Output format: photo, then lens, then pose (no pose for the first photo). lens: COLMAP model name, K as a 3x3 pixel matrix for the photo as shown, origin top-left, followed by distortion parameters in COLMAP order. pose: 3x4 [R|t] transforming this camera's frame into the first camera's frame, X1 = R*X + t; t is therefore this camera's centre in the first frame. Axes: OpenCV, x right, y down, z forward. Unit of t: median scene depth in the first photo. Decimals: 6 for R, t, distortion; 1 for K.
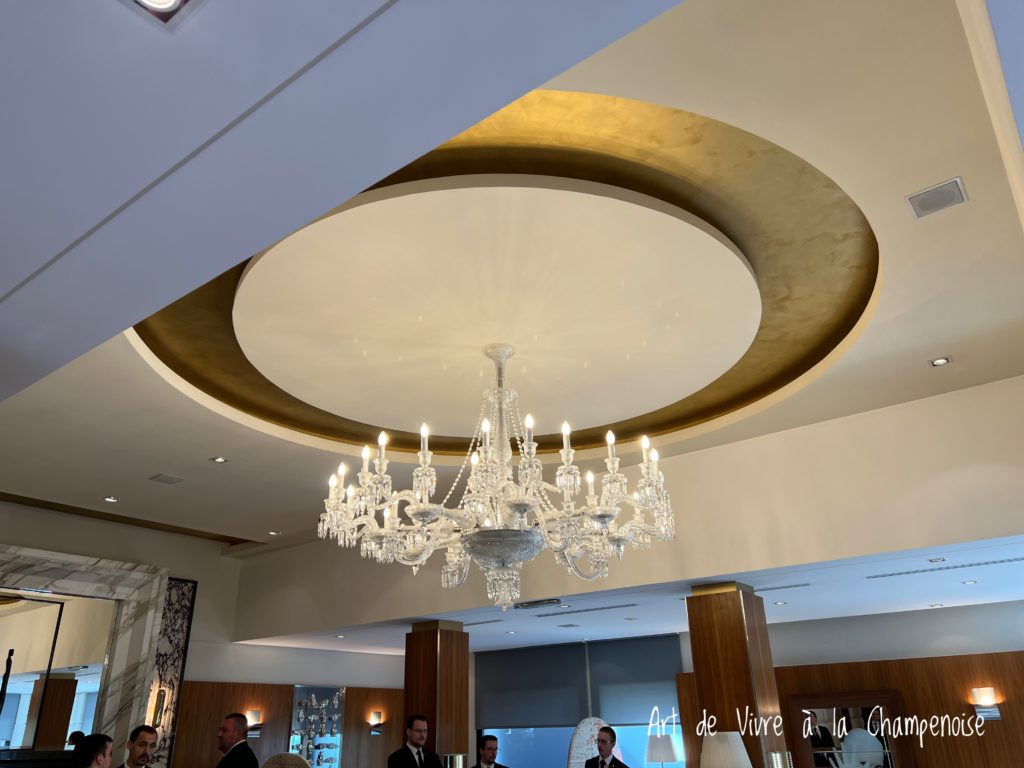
lens RADIAL K [[772.3, 0, 513.8], [0, 772.3, 388.7], [0, 0, 1]] dist [0.063666, -0.078568]
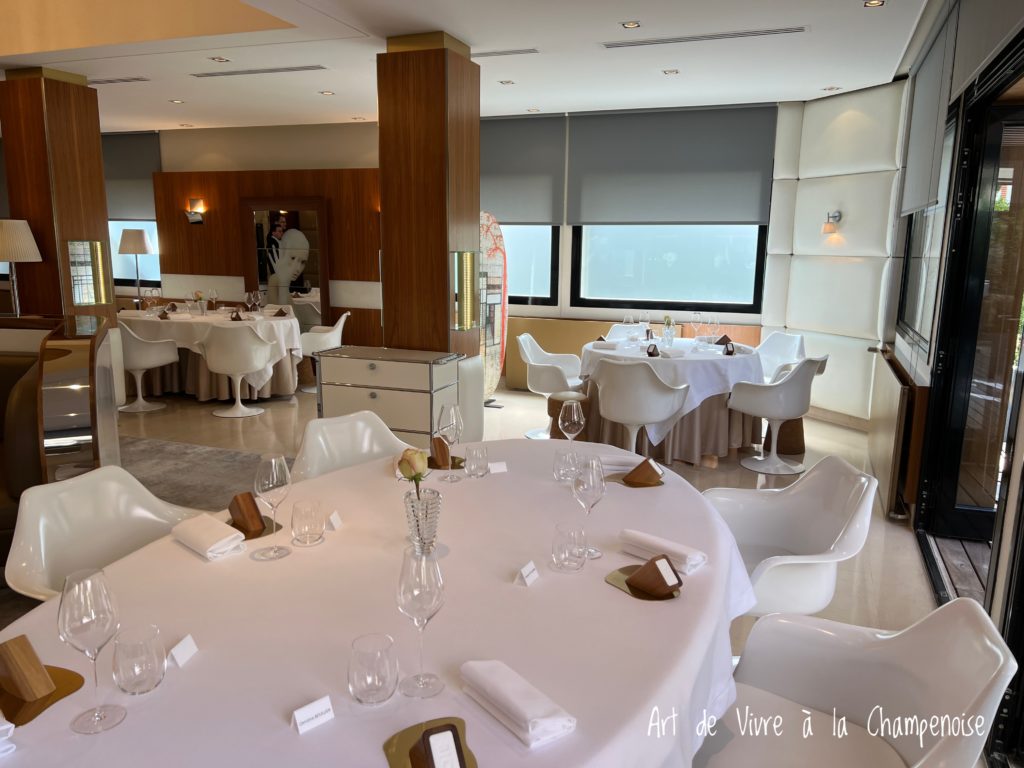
lens RADIAL K [[772.3, 0, 513.8], [0, 772.3, 388.7], [0, 0, 1]] dist [0.063666, -0.078568]
pose [[0.959192, -0.018998, 0.282117, 0.456898], [-0.143472, 0.827061, 0.543494, -0.016204], [-0.243653, -0.561791, 0.790584, -0.061215]]
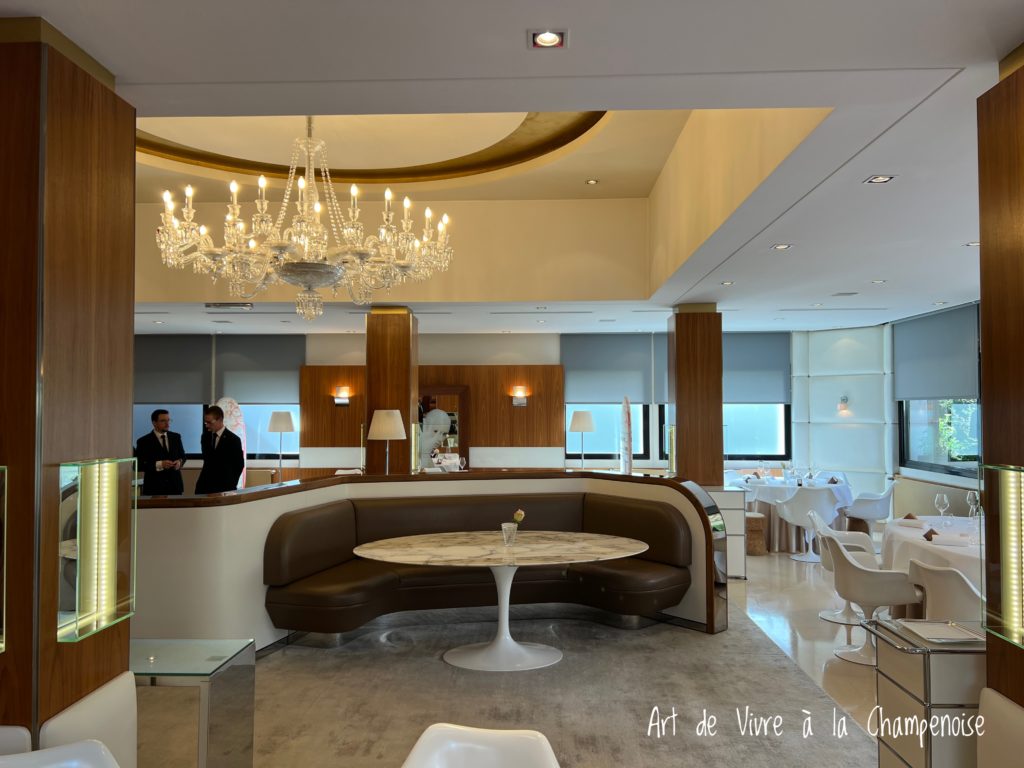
lens RADIAL K [[772.3, 0, 513.8], [0, 772.3, 388.7], [0, 0, 1]] dist [0.063666, -0.078568]
pose [[0.814827, 0.033517, 0.578735, -0.270422], [-0.247221, 0.923084, 0.294614, -0.045918], [-0.524347, -0.383134, 0.760440, -0.122455]]
